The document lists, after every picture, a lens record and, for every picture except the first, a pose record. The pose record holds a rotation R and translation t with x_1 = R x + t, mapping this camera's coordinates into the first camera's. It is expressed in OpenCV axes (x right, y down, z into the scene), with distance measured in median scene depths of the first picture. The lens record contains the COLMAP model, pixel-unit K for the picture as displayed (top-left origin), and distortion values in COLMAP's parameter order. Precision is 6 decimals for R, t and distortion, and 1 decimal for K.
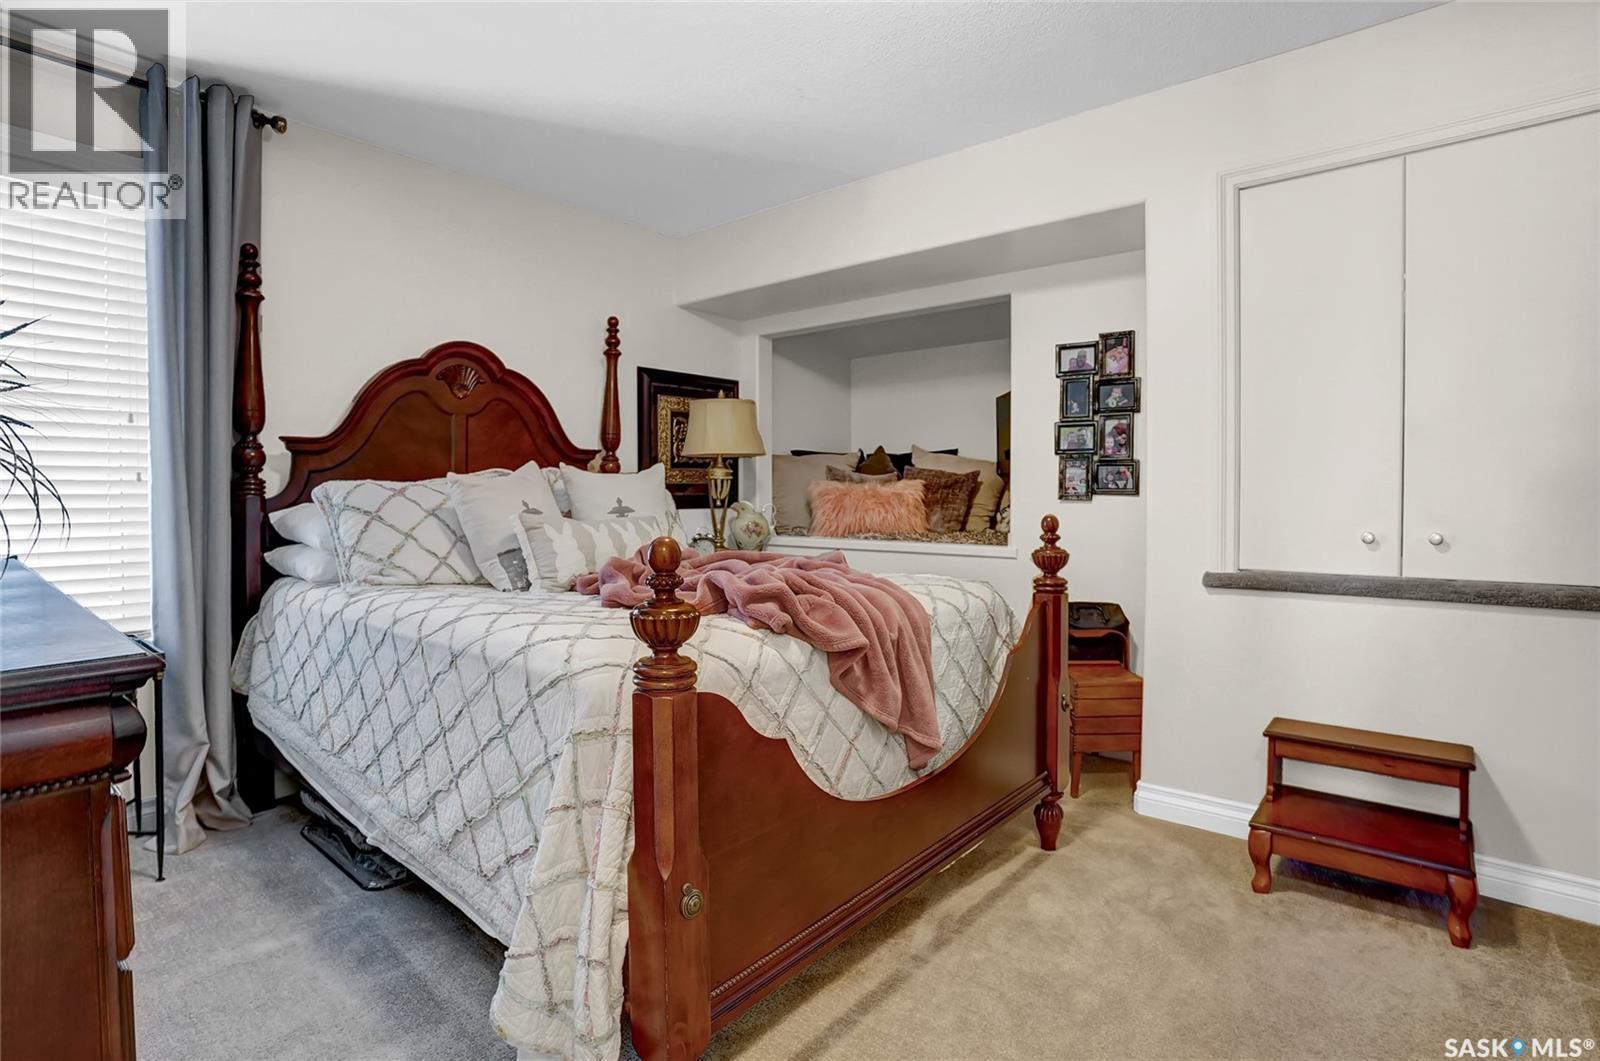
lens RADIAL K [[809.7, 0, 800.0], [0, 809.7, 530.5], [0, 0, 1]] dist [-0.096513, 0.046503]
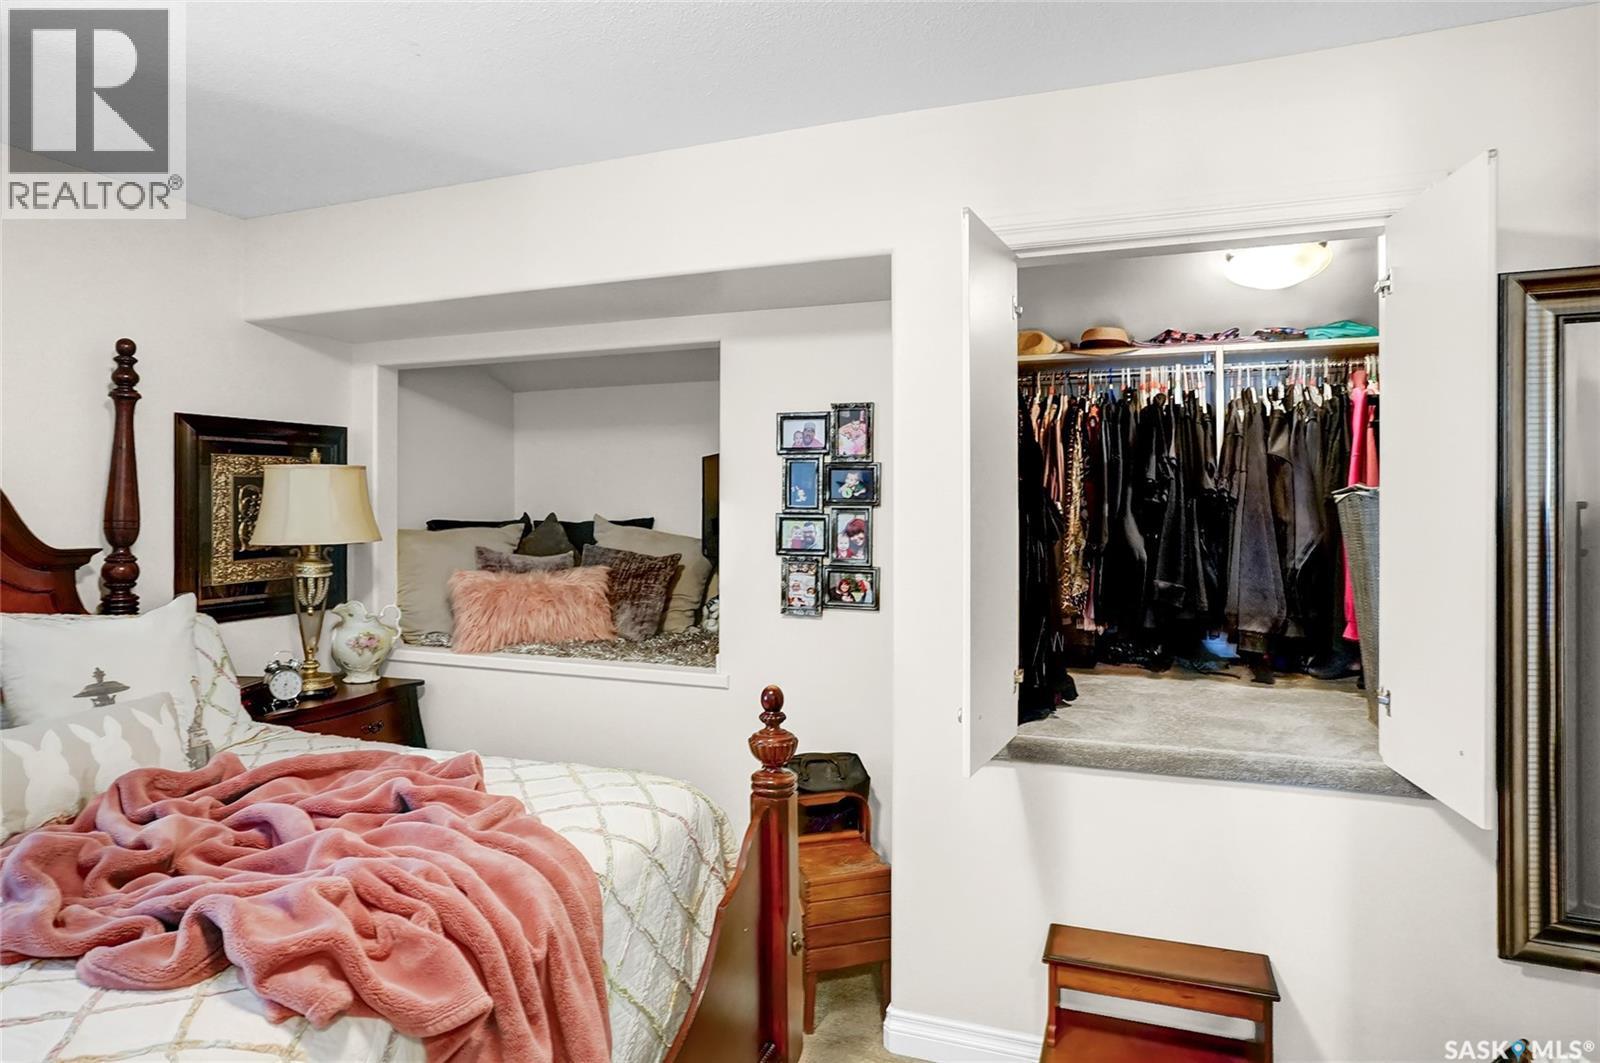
lens RADIAL K [[953.3, 0, 800.0], [0, 953.3, 531.5], [0, 0, 1]] dist [-0.087953, 0.064788]
pose [[0.943329, -0.000418, 0.331858, 0.035022], [0.007788, 0.999752, -0.020880, -0.098433], [-0.331767, 0.022282, 0.943098, 0.124675]]
